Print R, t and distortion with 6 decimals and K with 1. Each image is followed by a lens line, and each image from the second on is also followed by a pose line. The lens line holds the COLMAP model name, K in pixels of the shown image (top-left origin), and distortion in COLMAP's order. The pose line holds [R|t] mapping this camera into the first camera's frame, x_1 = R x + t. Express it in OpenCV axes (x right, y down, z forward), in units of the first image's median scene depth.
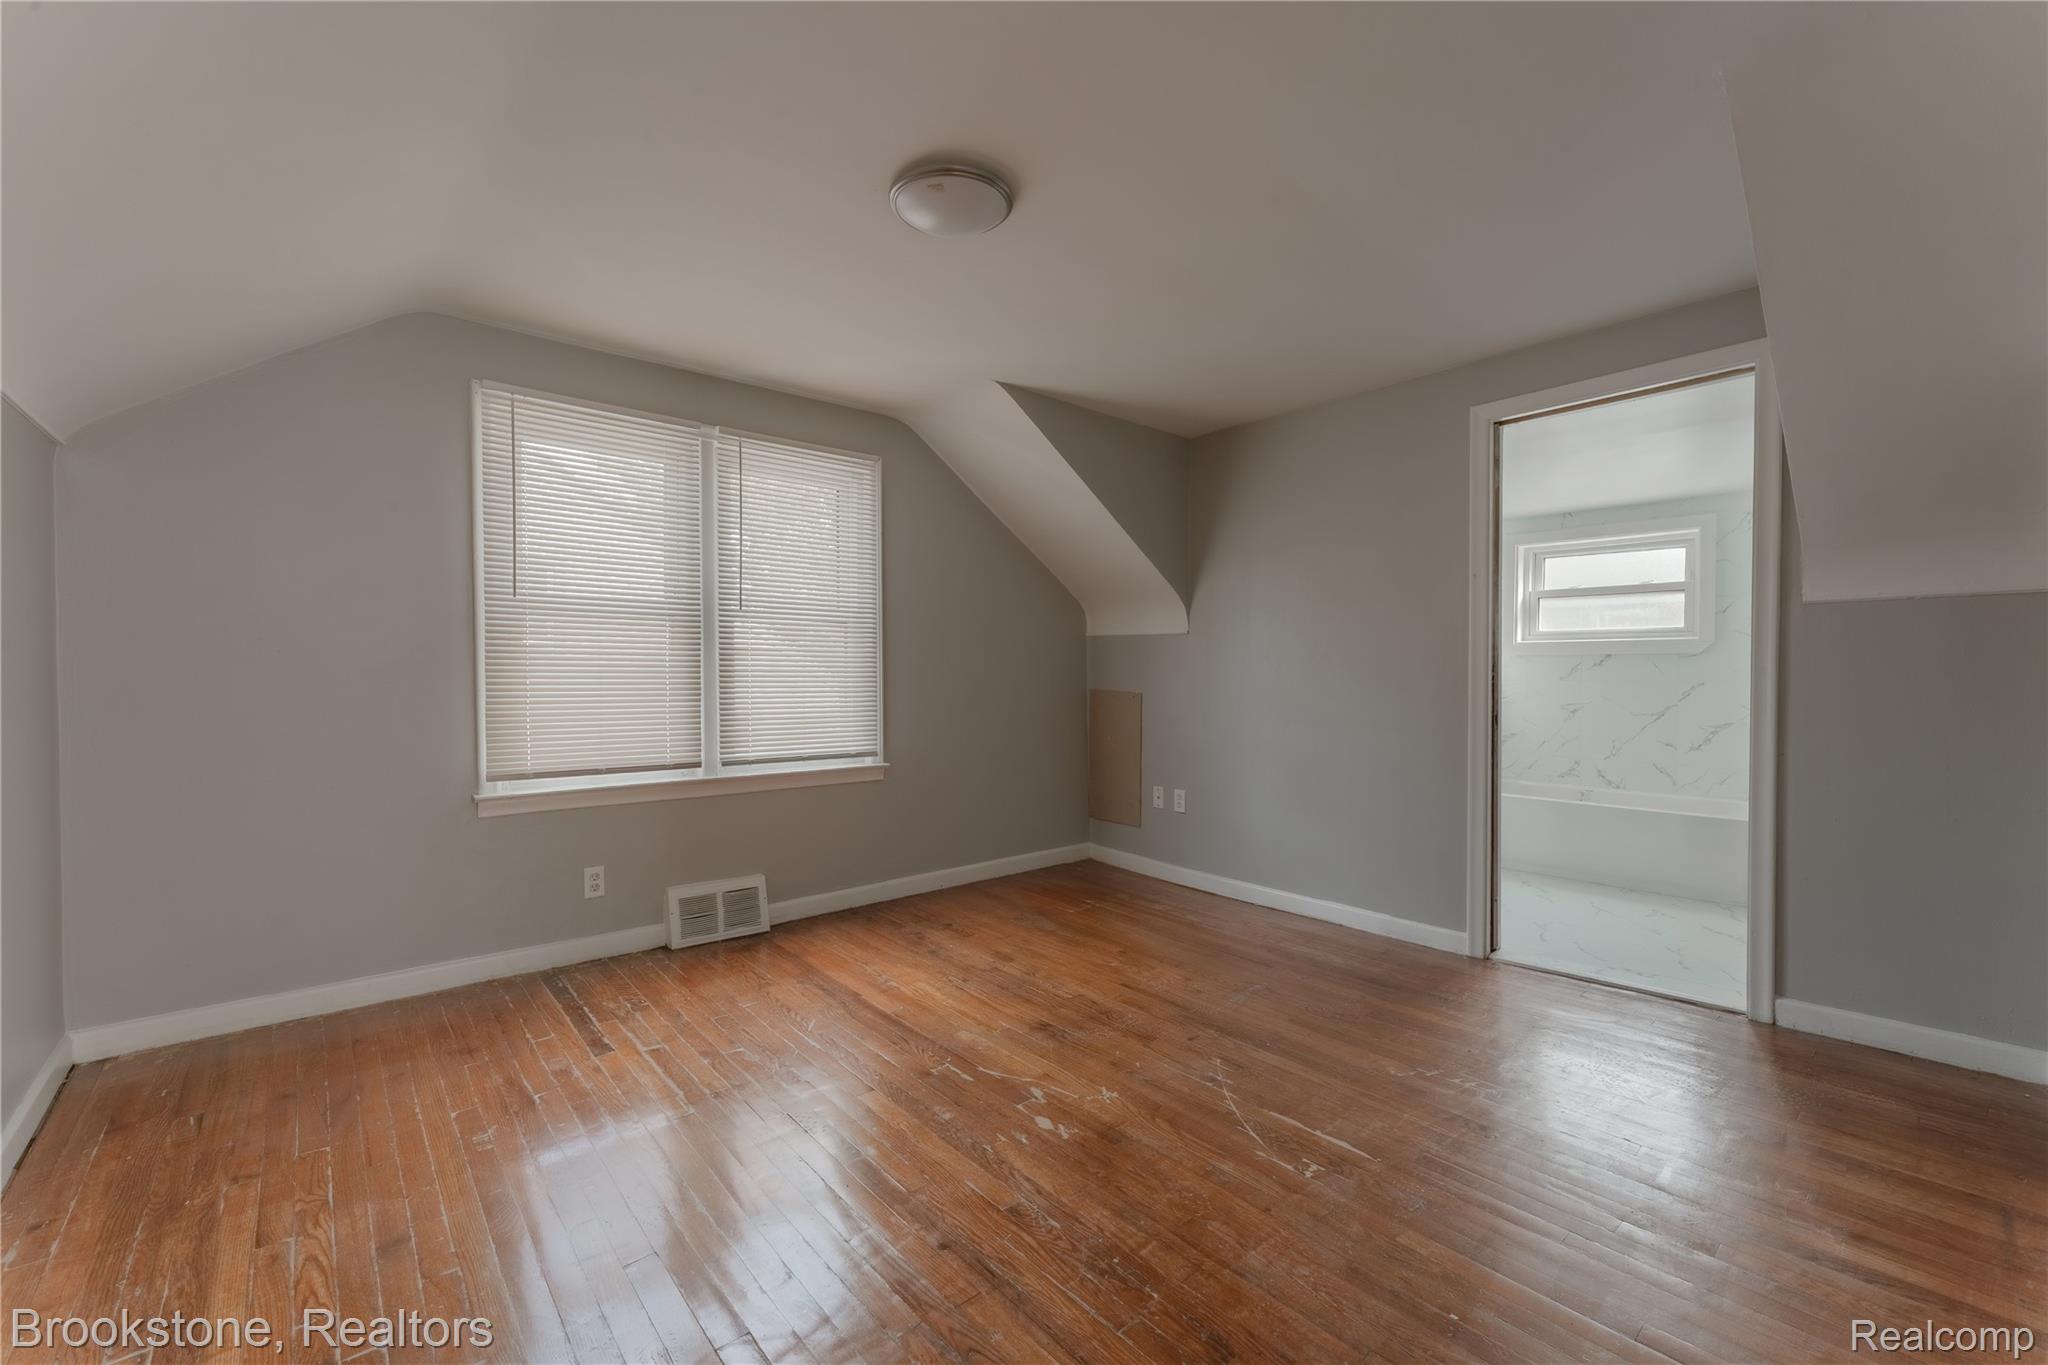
lens RADIAL K [[829.0, 0, 1023.4], [0, 829.0, 698.7], [0, 0, 1]] dist [0.000925, -0.000003]
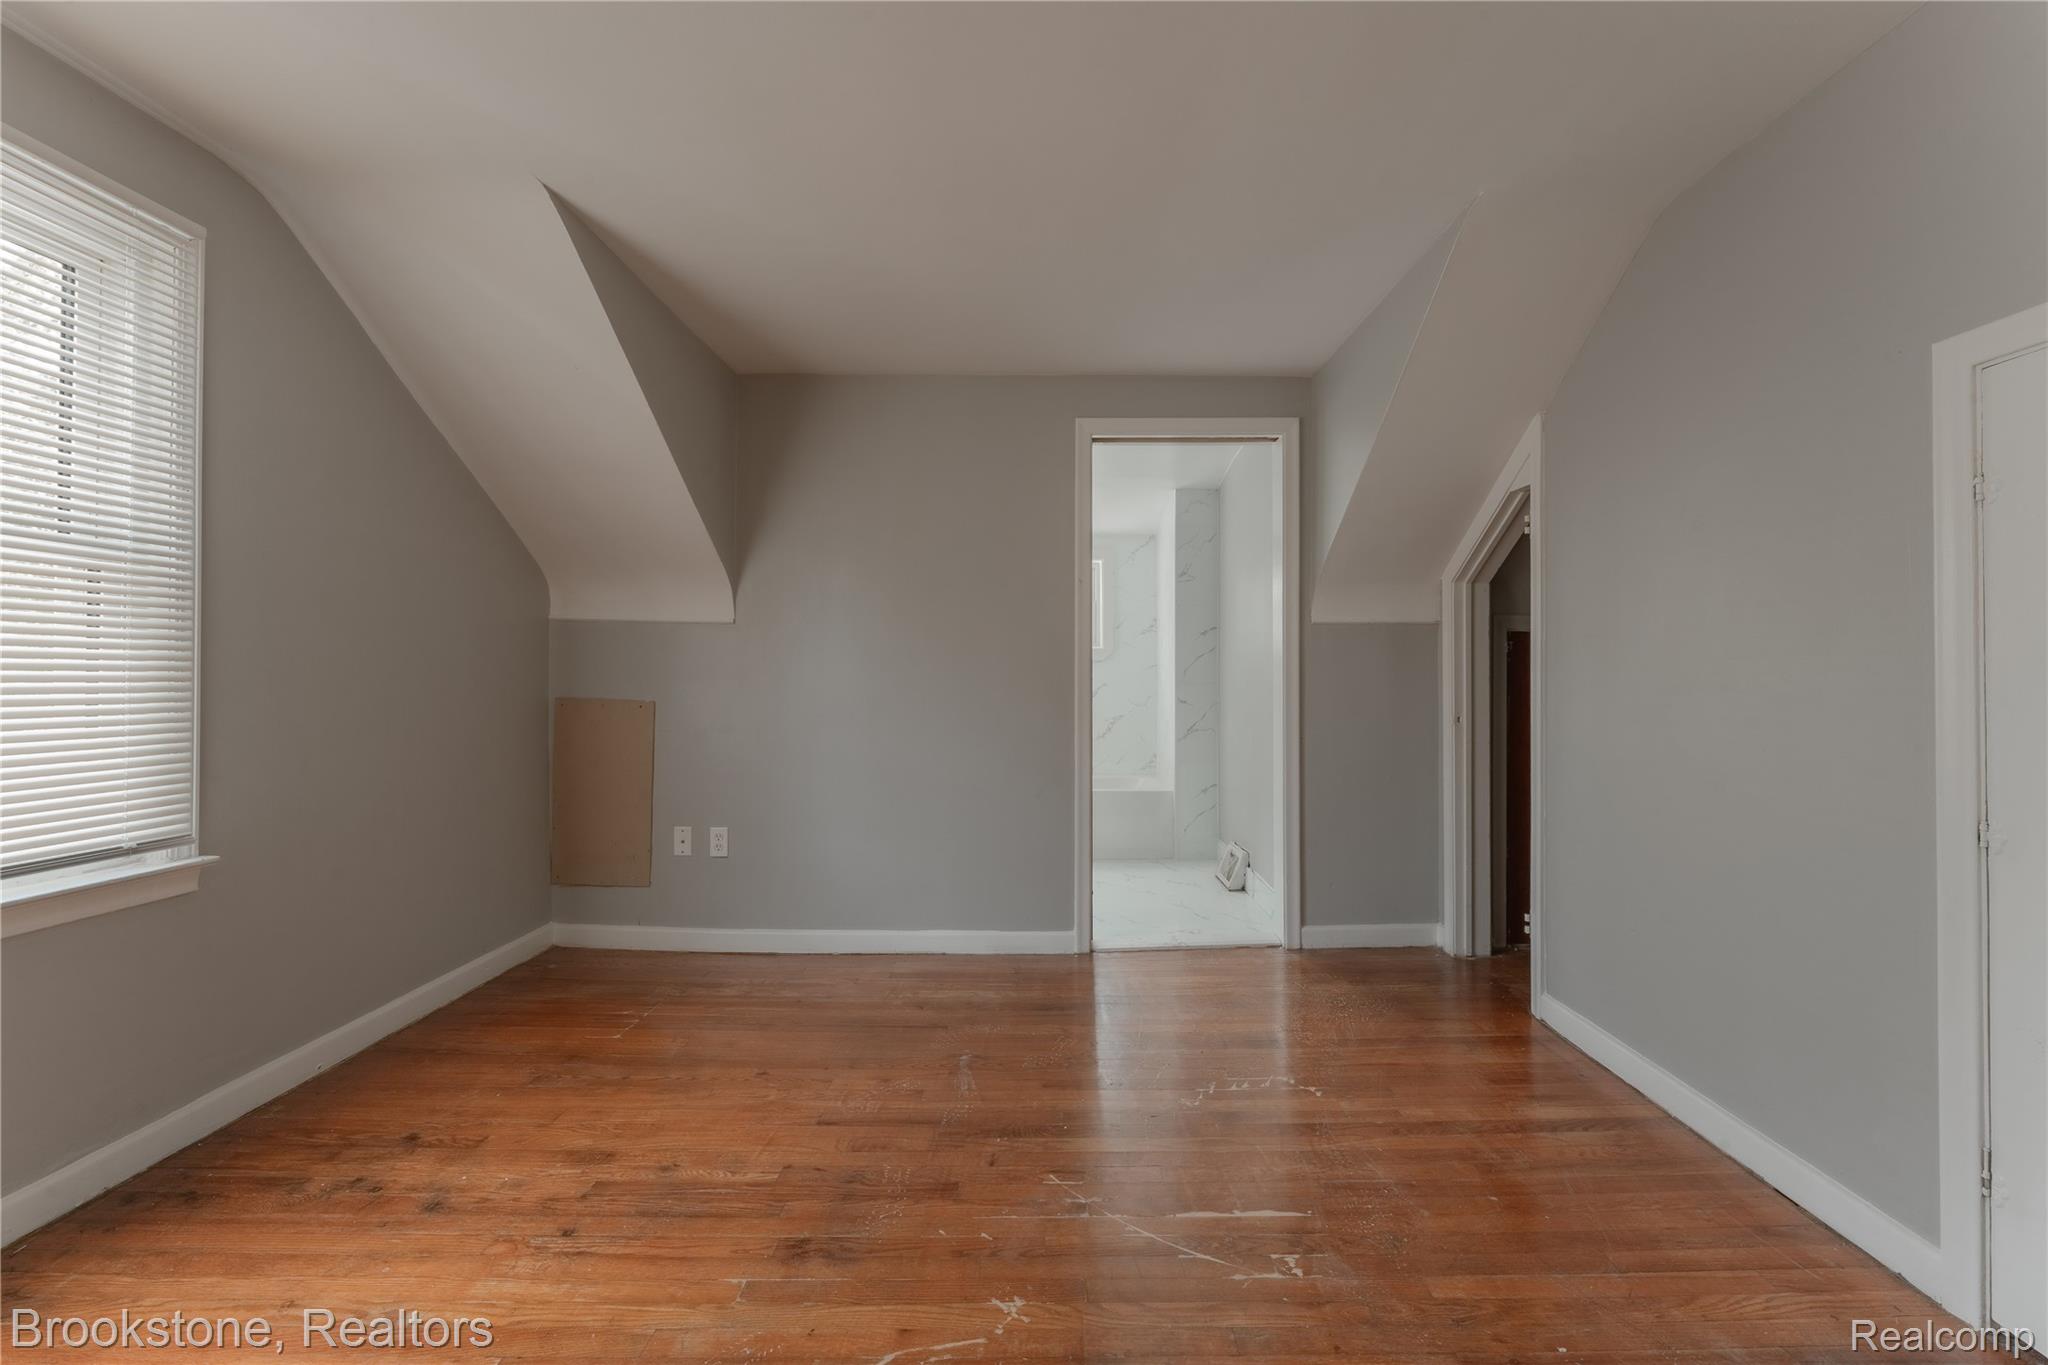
lens RADIAL K [[823.9, 0, 1015.7], [0, 823.9, 681.5], [0, 0, 1]] dist [0.000292, -0.000426]
pose [[0.642240, -0.002231, 0.766500, -0.260229], [0.019297, 0.999726, -0.013260, -0.010697], [-0.766260, 0.023308, 0.642107, 0.363447]]
